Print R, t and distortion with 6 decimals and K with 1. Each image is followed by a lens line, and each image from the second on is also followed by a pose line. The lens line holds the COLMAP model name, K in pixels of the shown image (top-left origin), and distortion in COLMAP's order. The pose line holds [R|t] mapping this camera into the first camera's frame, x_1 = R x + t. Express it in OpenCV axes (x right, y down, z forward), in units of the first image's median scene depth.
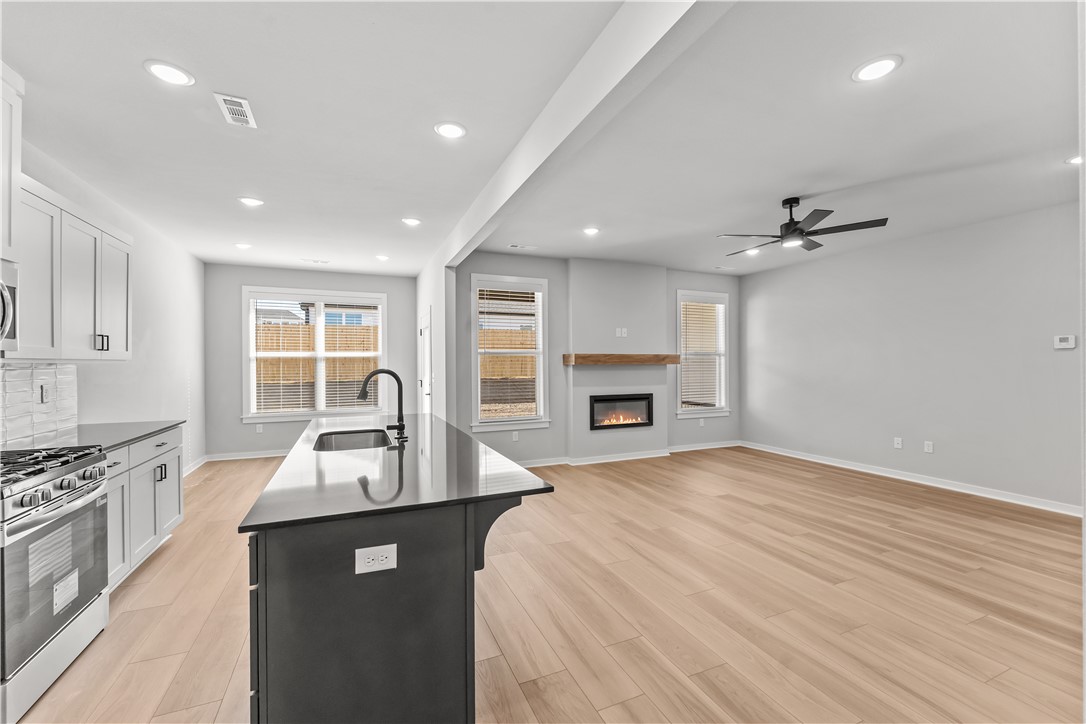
lens RADIAL K [[440.2, 0, 545.8], [0, 440.2, 363.0], [0, 0, 1]] dist [-0.000224, 0.000651]
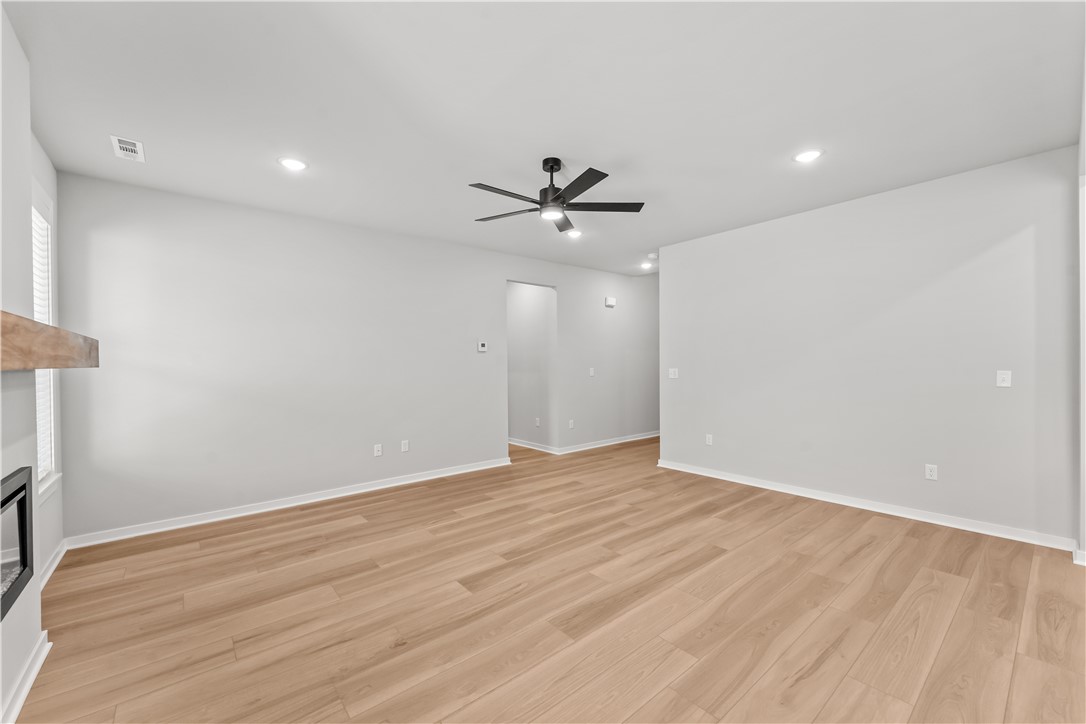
lens RADIAL K [[440.2, 0, 538.3], [0, 440.2, 361.7], [0, 0, 1]] dist [-0.000224, 0.000651]
pose [[-0.273652, 0.003910, 0.961821, -0.211745], [0.008052, 0.999966, -0.001774, 0.004412], [-0.961795, 0.007259, -0.273674, 1.187784]]
